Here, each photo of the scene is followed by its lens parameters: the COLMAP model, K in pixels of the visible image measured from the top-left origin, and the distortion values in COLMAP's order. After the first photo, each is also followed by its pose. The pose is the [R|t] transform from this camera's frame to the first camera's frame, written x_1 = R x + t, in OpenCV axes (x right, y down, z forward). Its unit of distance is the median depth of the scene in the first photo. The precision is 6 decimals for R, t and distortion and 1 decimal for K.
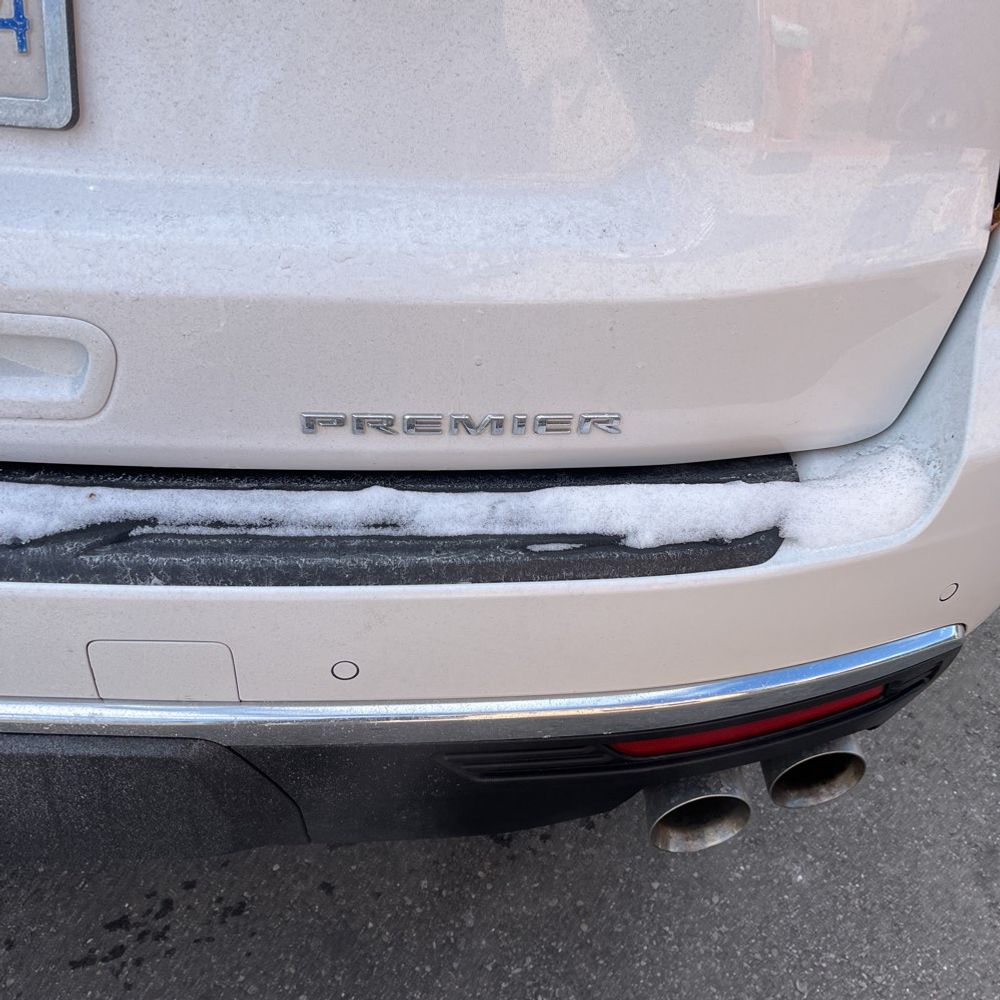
lens RADIAL K [[1007.2, 0, 512.5], [0, 1007.2, 487.8], [0, 0, 1]] dist [0.036563, -0.015287]
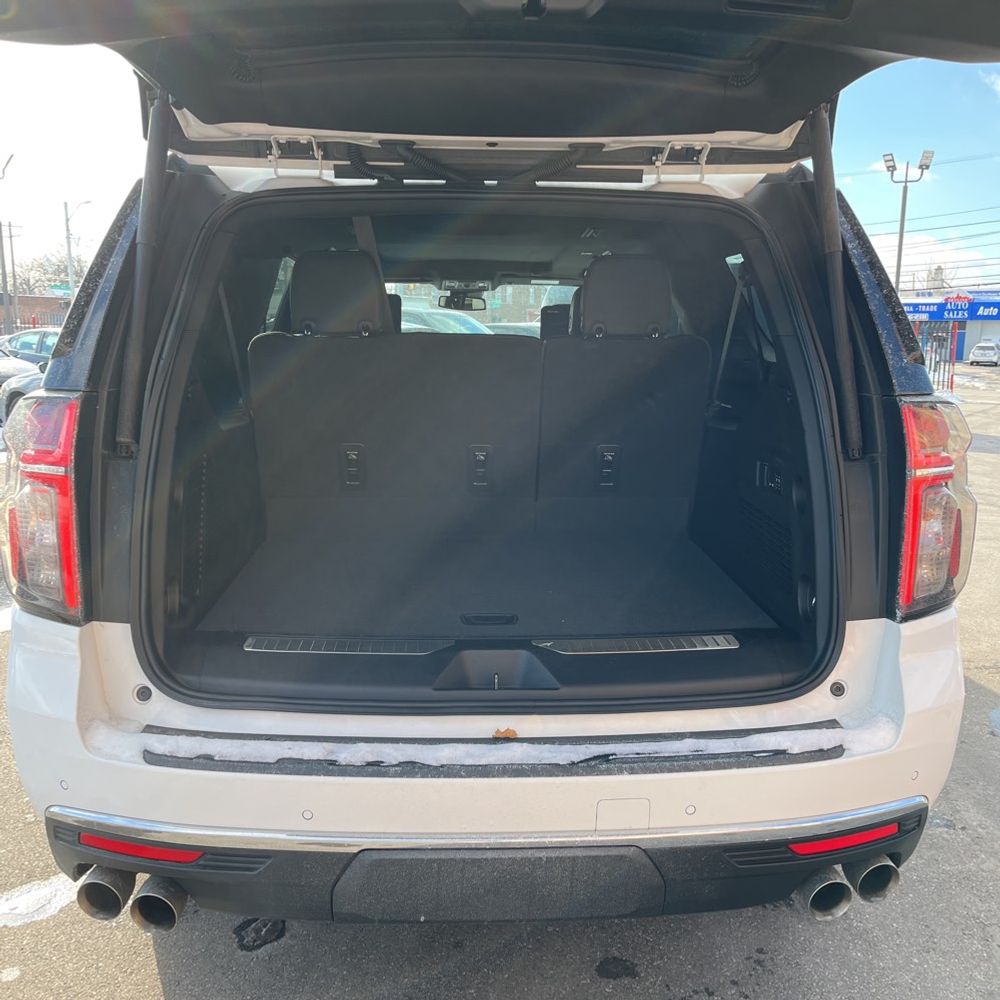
lens RADIAL K [[1007.2, 0, 512.5], [0, 1007.2, 487.8], [0, 0, 1]] dist [0.036563, -0.015287]
pose [[0.996961, -0.056925, 0.053190, -0.696382], [0.073019, 0.920784, -0.383177, 0.372629], [-0.027164, 0.385896, 0.922142, -1.664851]]
